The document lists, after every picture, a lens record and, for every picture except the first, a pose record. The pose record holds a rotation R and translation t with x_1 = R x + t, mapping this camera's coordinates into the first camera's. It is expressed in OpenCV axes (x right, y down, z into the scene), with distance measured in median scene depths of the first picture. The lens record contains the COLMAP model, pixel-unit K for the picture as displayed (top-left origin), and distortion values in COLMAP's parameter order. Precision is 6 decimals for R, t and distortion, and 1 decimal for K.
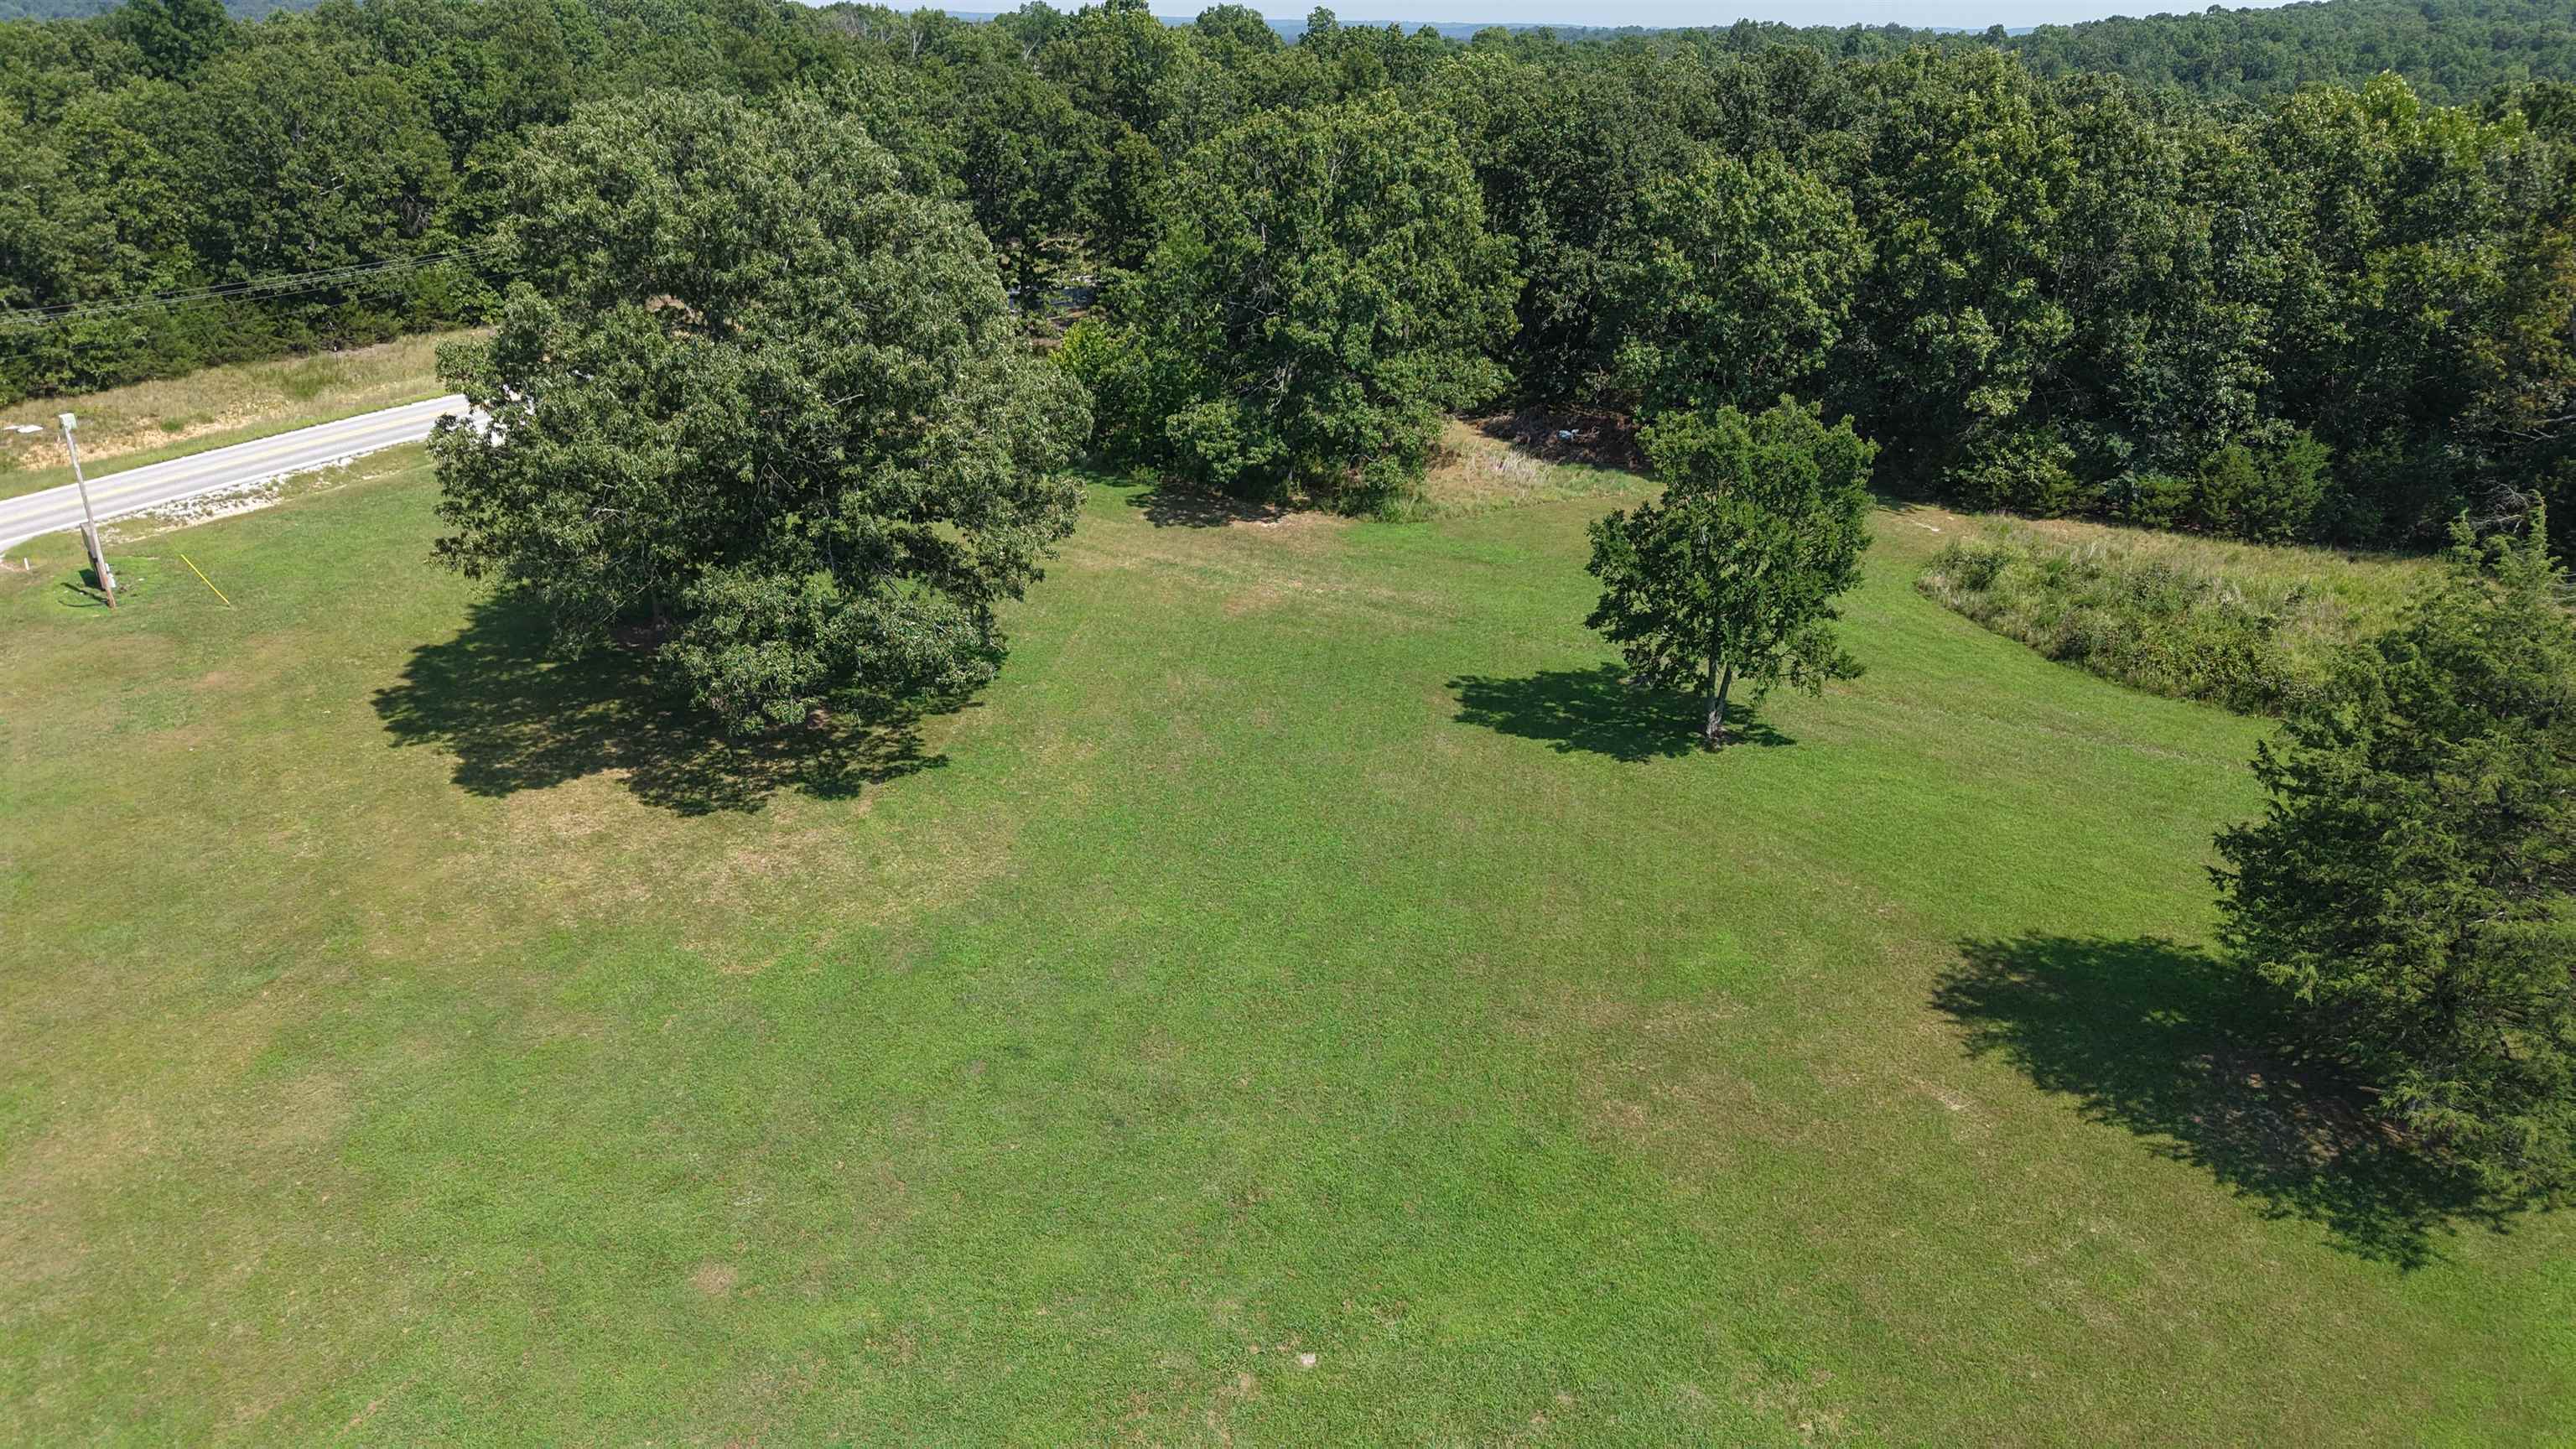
lens RADIAL K [[1752.4, 0, 1292.4], [0, 1752.4, 741.5], [0, 0, 1]] dist [0.041608, -0.022711]
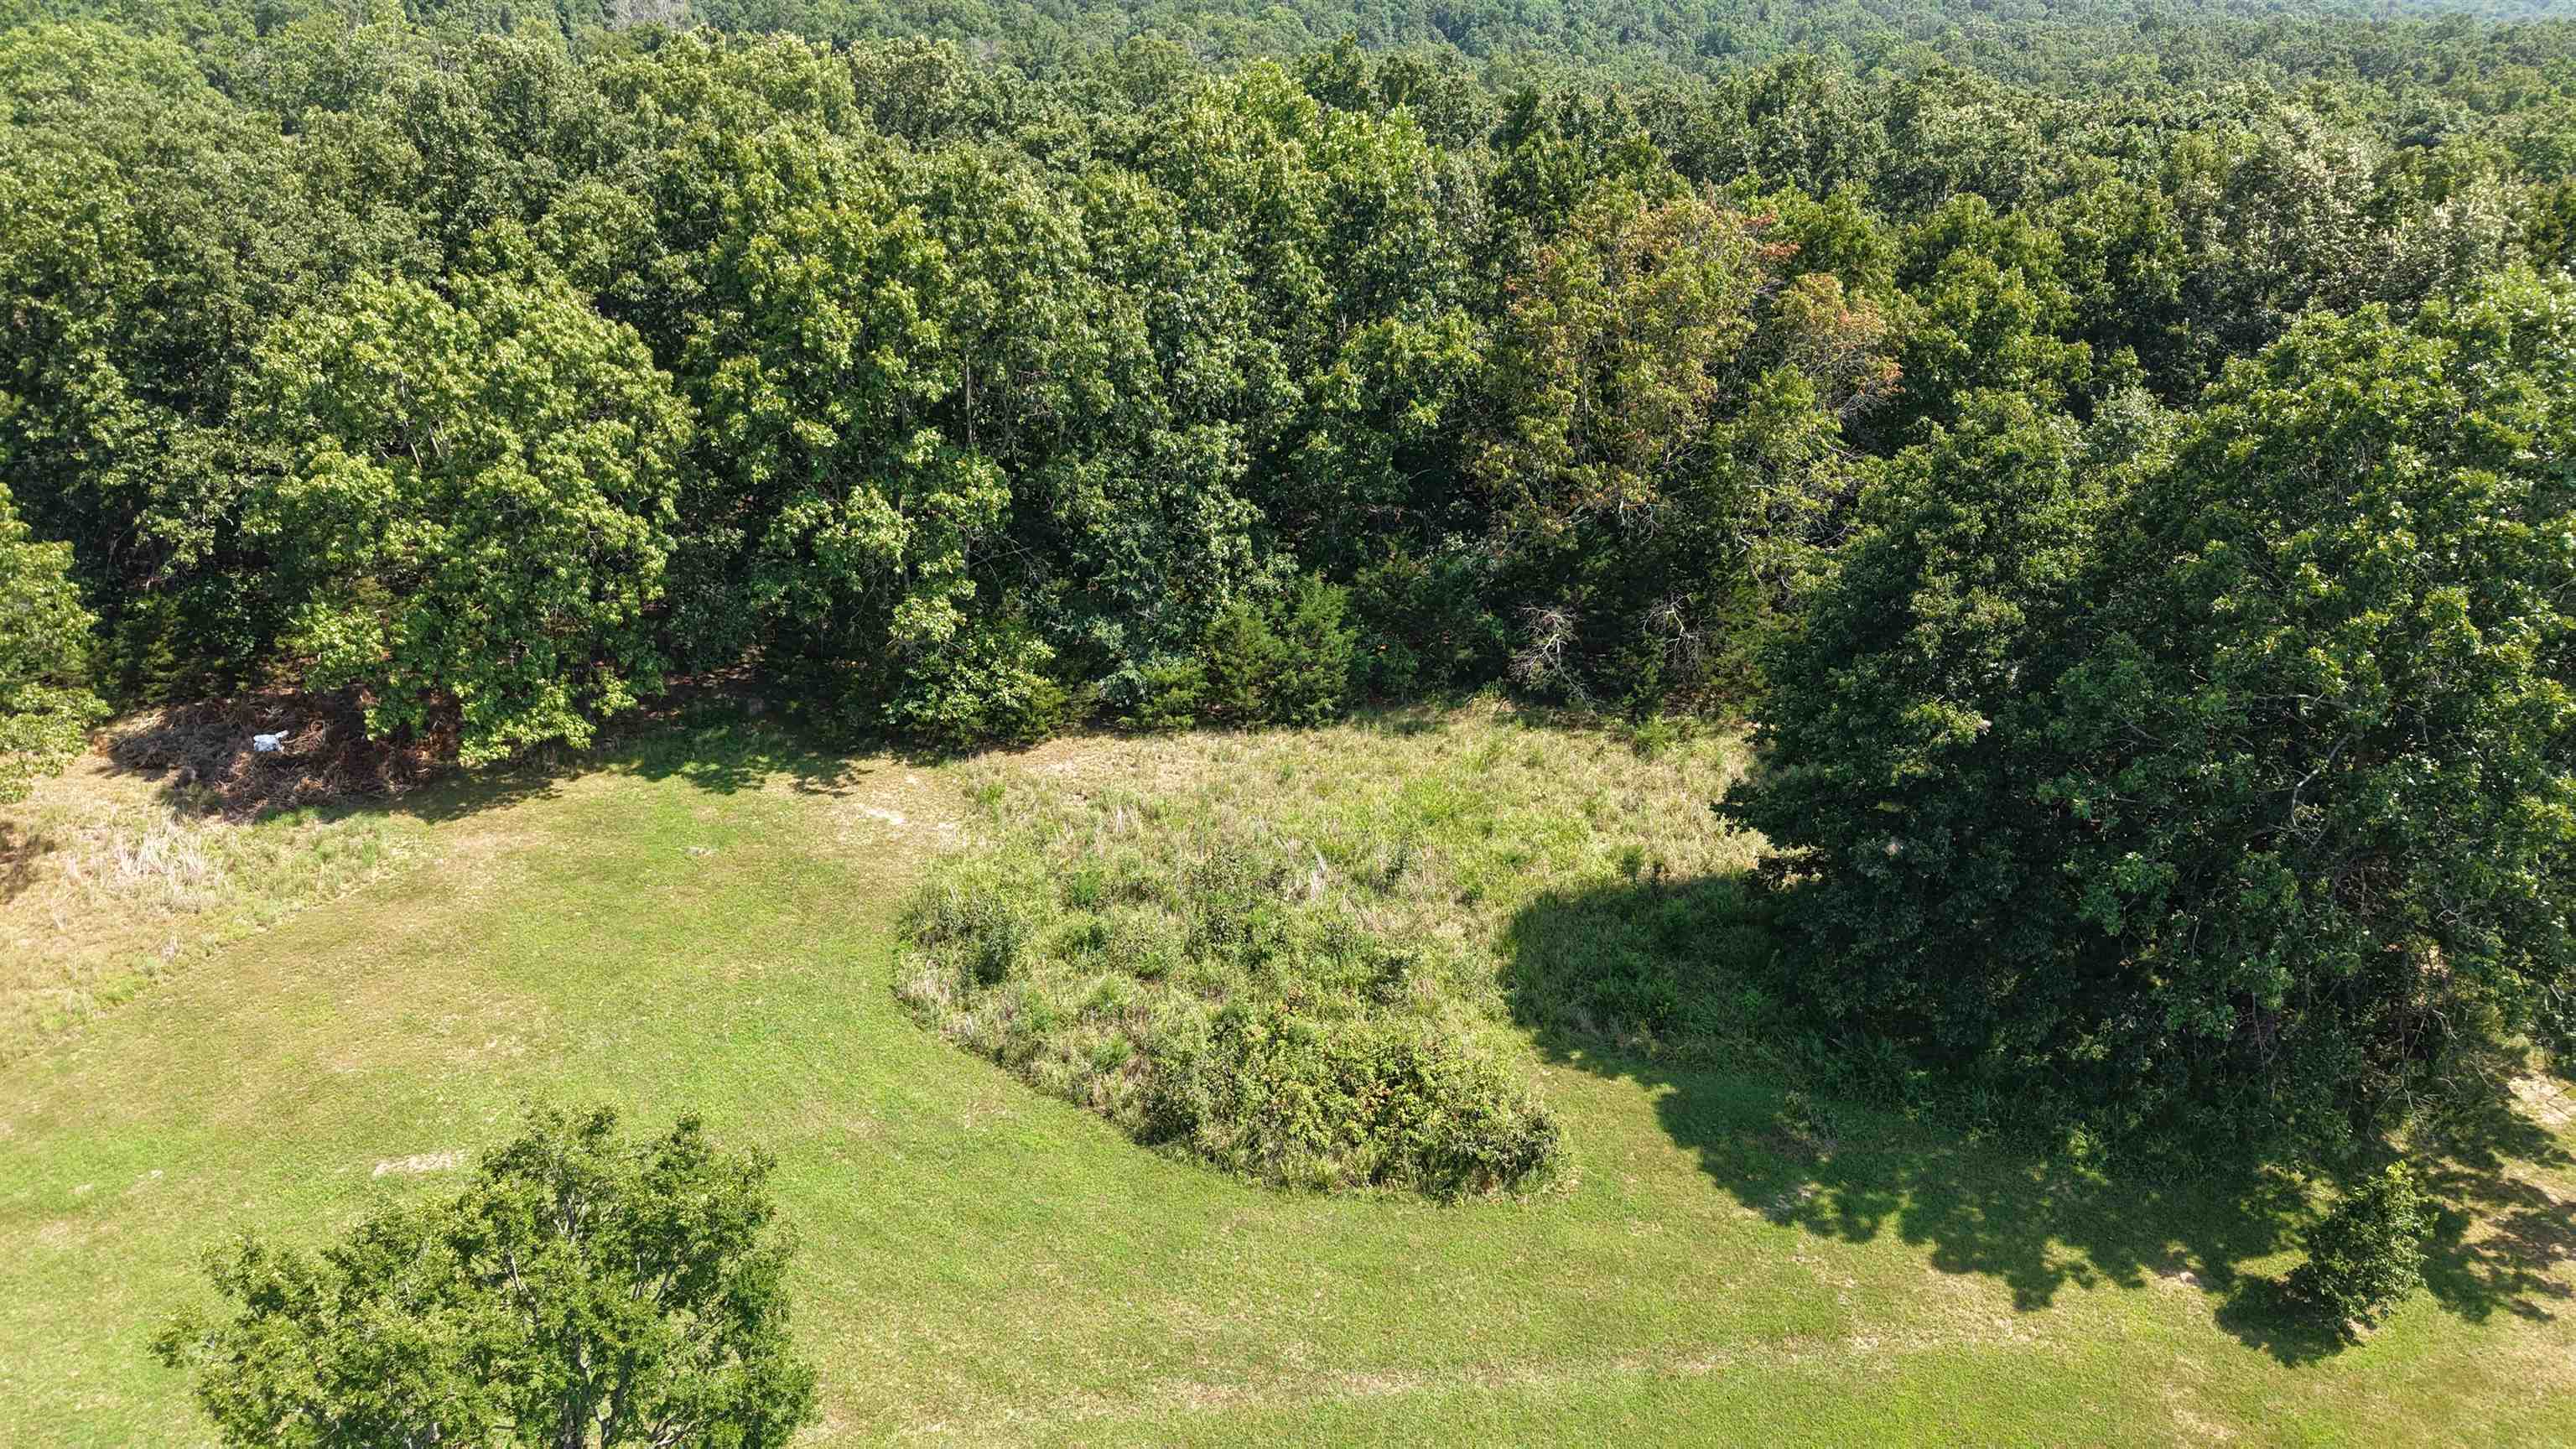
lens RADIAL K [[1752.4, 0, 1281.3], [0, 1752.4, 740.3], [0, 0, 1]] dist [0.041608, -0.022711]
pose [[0.825851, -0.254835, 0.503021, 0.159198], [0.234673, 0.966459, 0.104335, -0.182629], [-0.512737, 0.031880, 0.857954, 0.357974]]
